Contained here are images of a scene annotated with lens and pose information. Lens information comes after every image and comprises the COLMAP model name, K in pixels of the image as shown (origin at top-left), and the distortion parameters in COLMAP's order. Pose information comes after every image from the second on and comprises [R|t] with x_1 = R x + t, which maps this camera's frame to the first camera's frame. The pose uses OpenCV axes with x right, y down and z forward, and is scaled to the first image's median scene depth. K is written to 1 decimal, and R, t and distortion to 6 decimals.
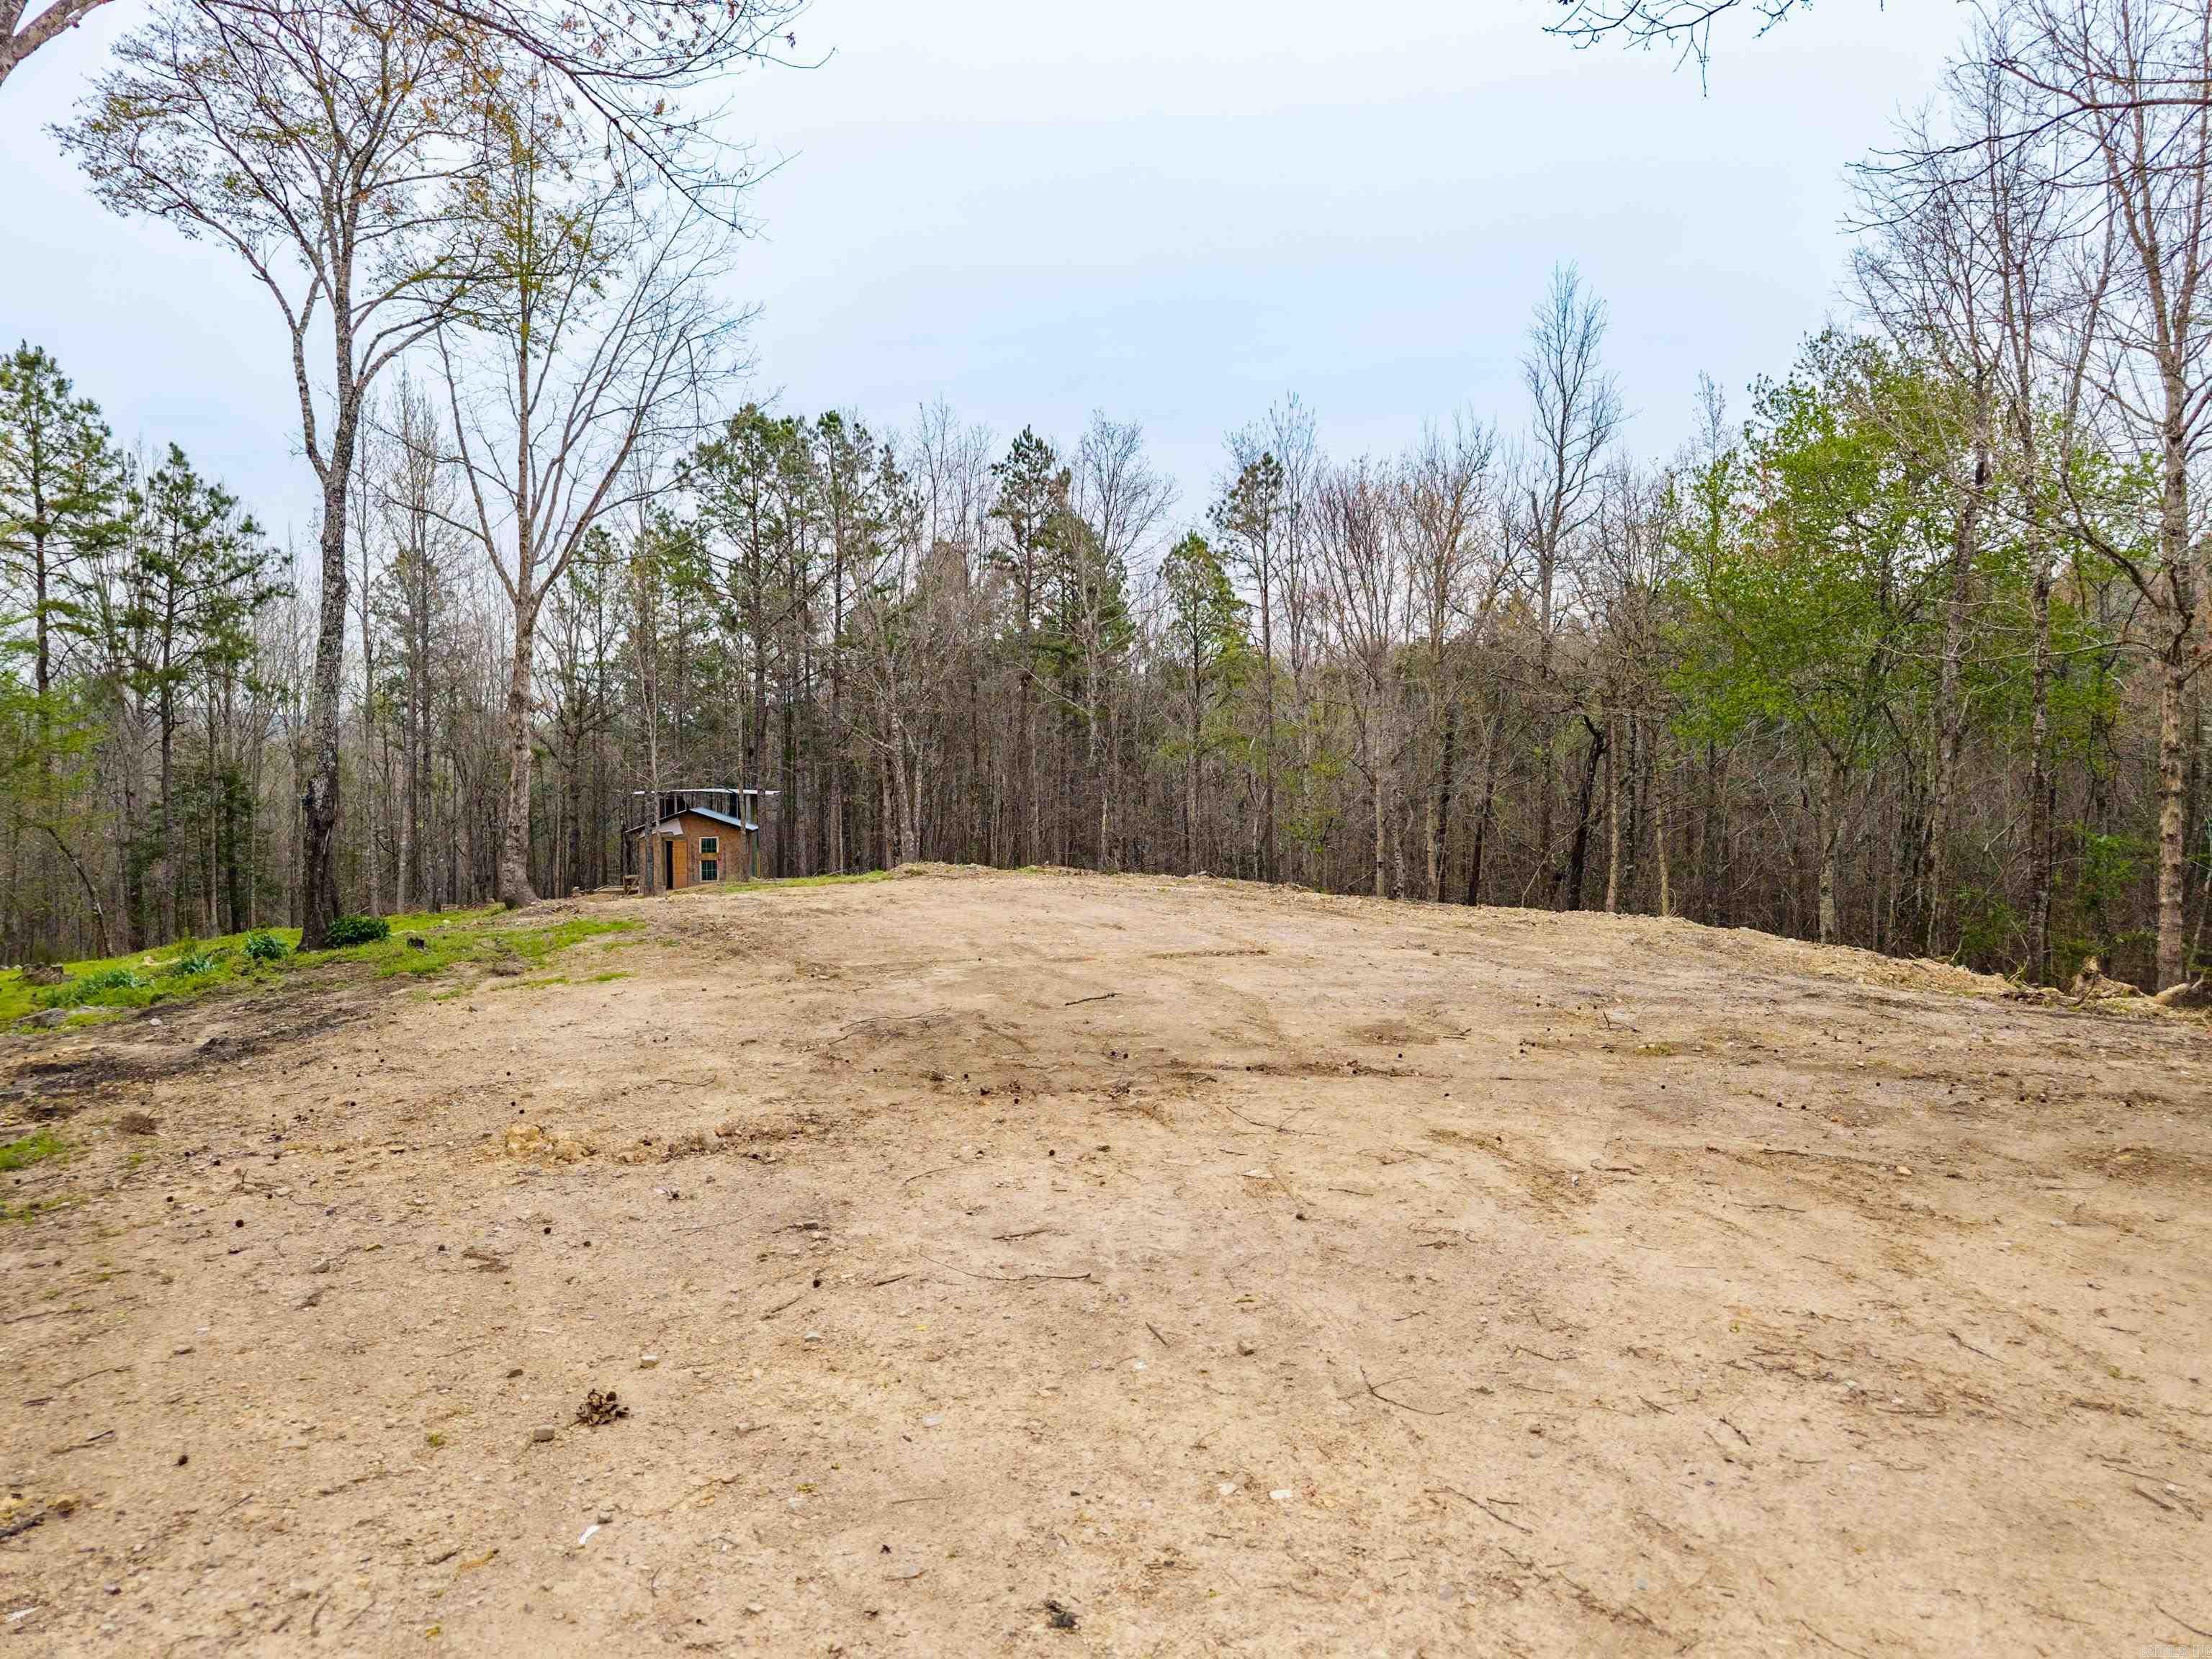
lens RADIAL K [[1504.2, 0, 1102.8], [0, 1504.2, 830.7], [0, 0, 1]] dist [0.006991, -0.006646]
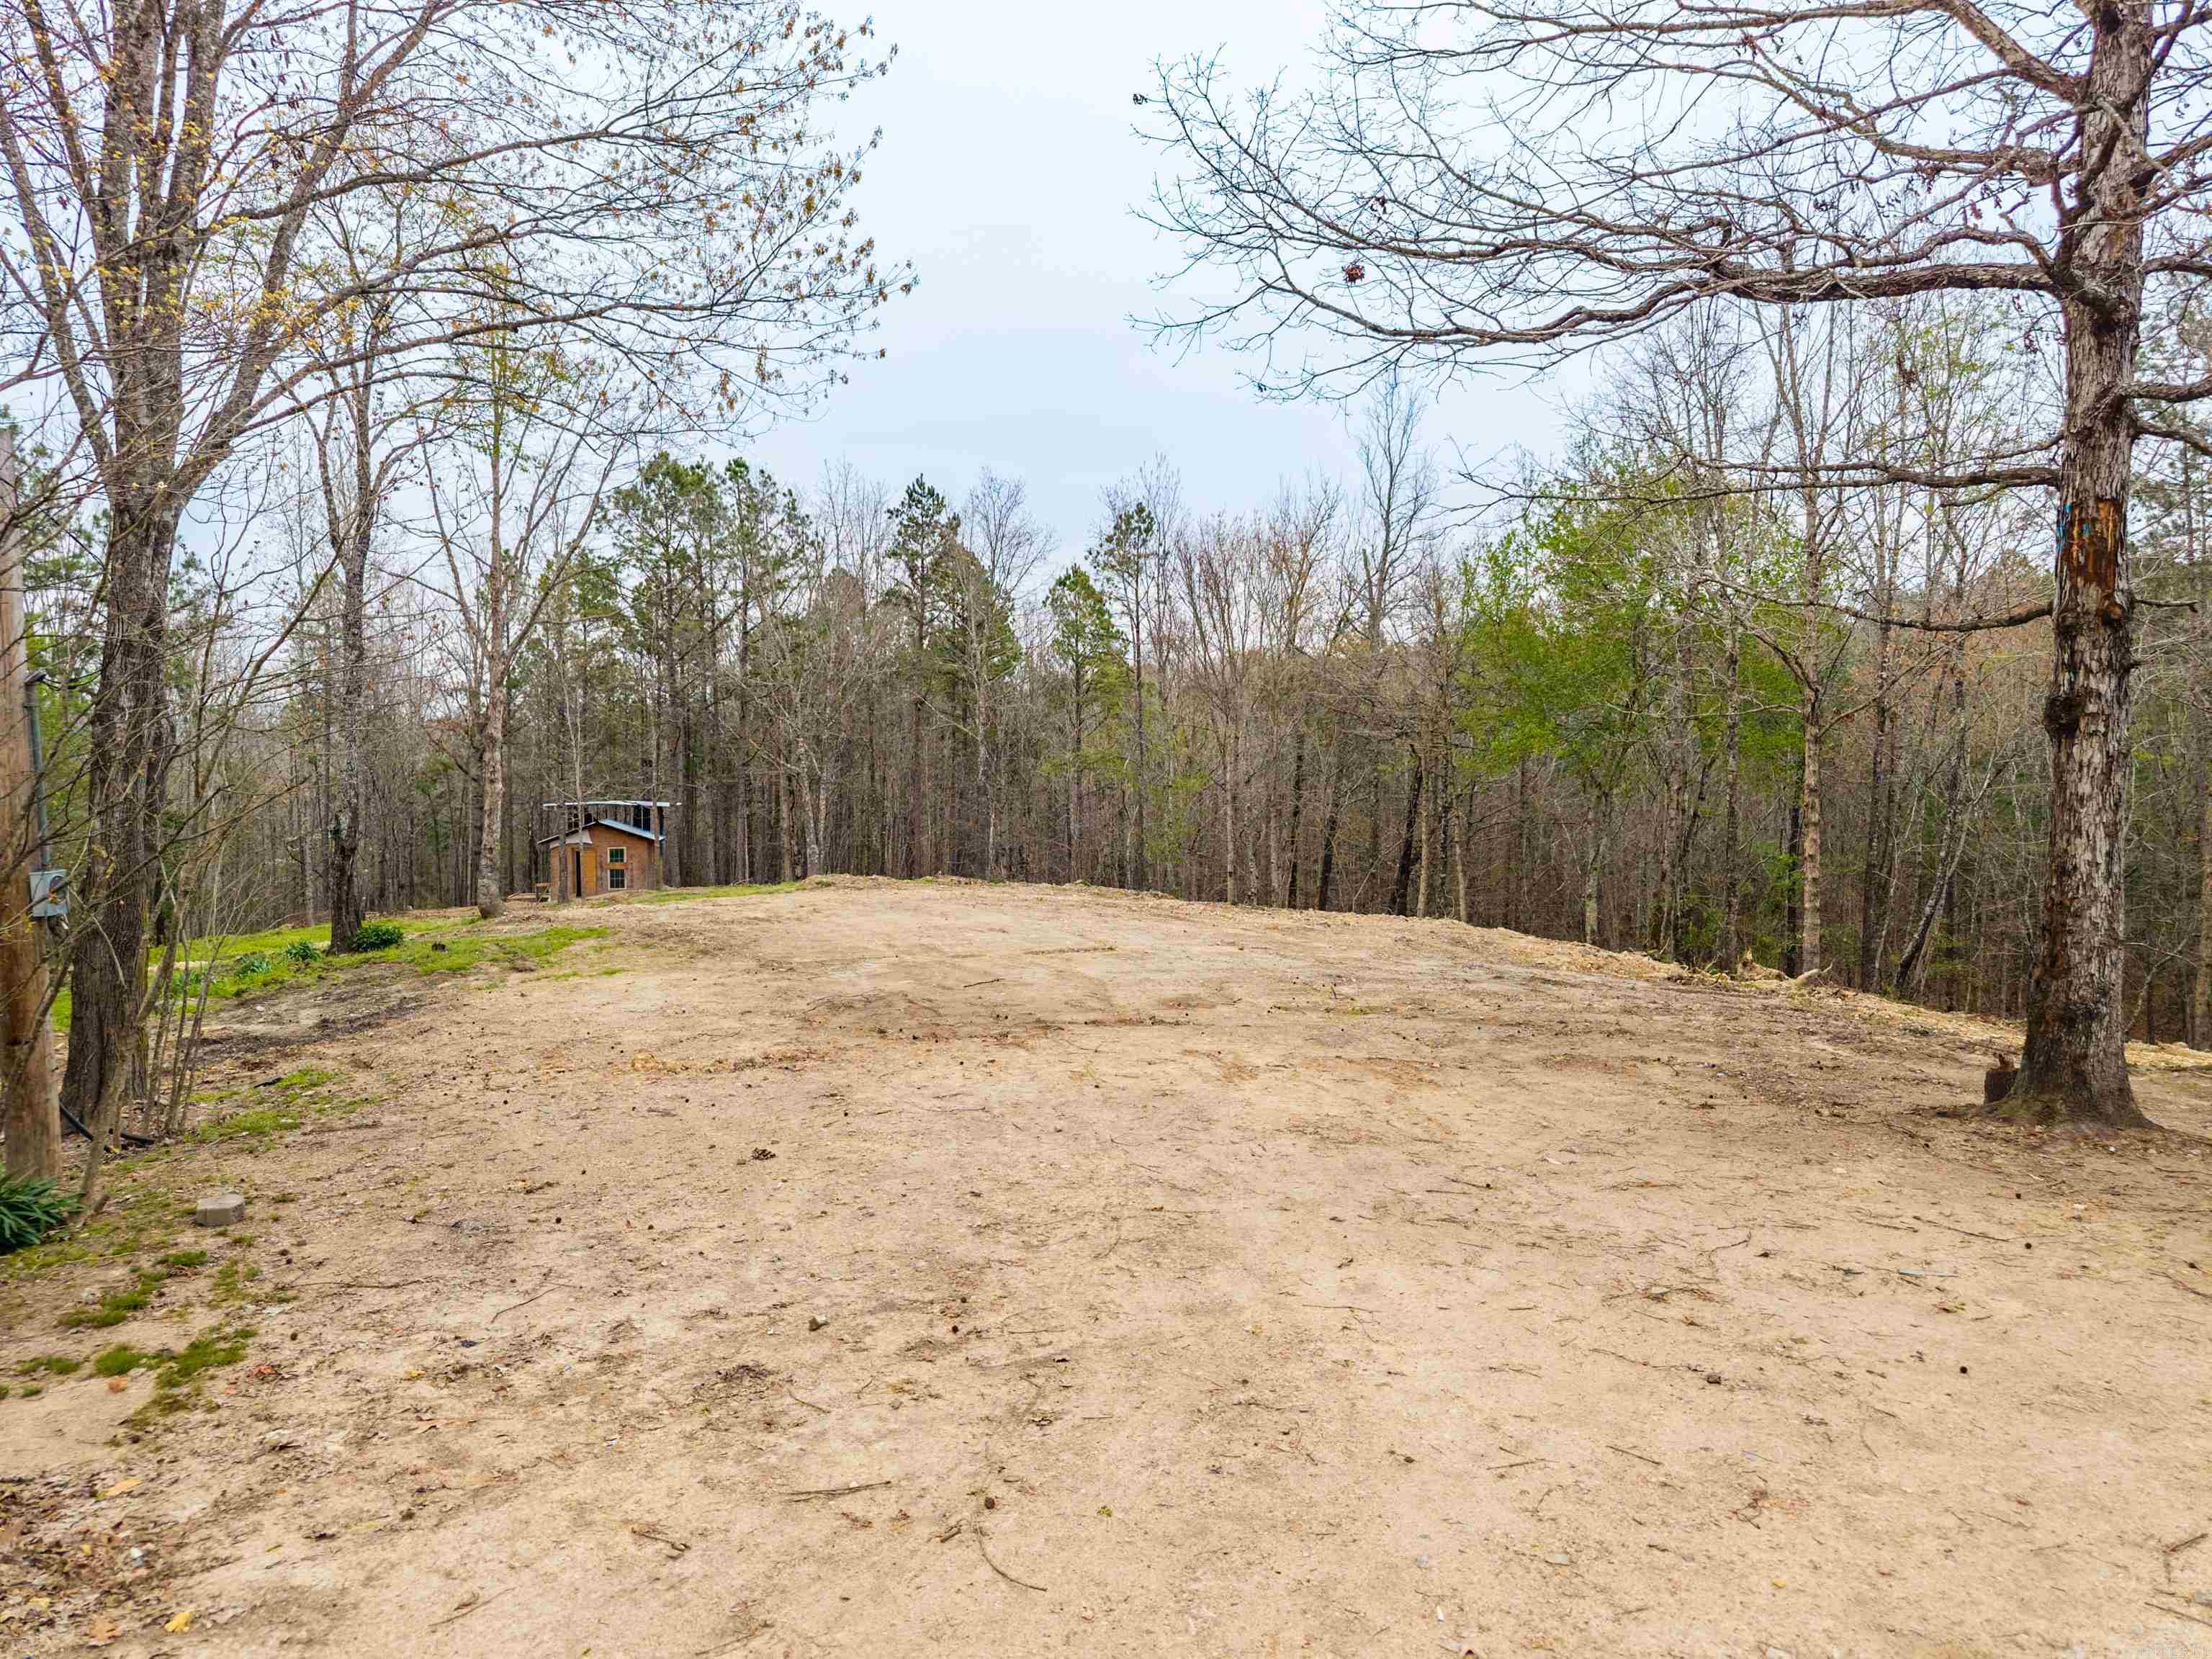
lens RADIAL K [[1504.2, 0, 1108.3], [0, 1504.2, 832.7], [0, 0, 1]] dist [0.006991, -0.006646]
pose [[0.996850, -0.000975, 0.079305, -0.000608], [0.000960, 1.000000, 0.000225, -0.012575], [-0.079305, -0.000148, 0.996850, -0.180796]]
